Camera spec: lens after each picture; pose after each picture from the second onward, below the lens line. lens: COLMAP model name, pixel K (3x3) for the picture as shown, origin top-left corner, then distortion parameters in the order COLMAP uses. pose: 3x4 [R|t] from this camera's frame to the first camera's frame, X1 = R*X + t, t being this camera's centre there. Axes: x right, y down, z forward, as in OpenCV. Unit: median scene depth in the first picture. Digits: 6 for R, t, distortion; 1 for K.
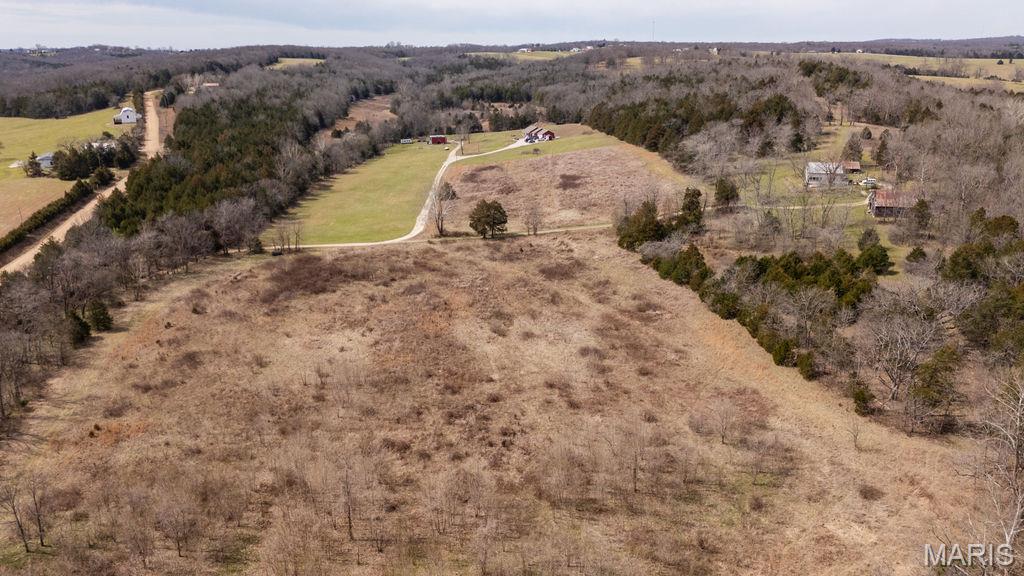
lens RADIAL K [[748.7, 0, 515.8], [0, 748.7, 287.1], [0, 0, 1]] dist [0.078781, -0.071559]
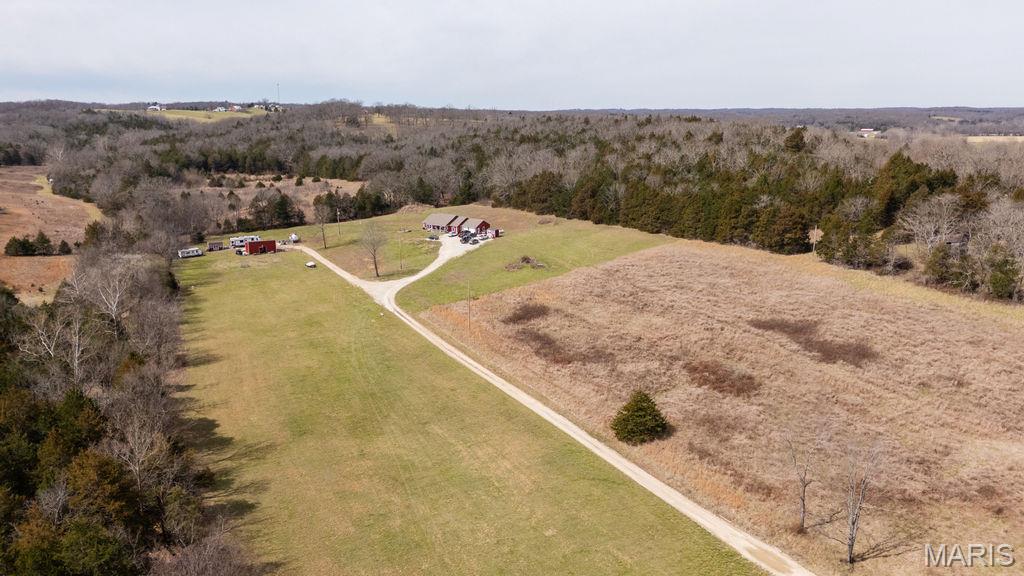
lens RADIAL K [[748.7, 0, 513.1], [0, 748.7, 288.4], [0, 0, 1]] dist [0.078781, -0.071559]
pose [[0.874975, -0.098253, 0.474093, -0.384690], [0.136395, 0.989556, -0.046648, -0.218509], [-0.464558, 0.105480, 0.879238, 0.834614]]
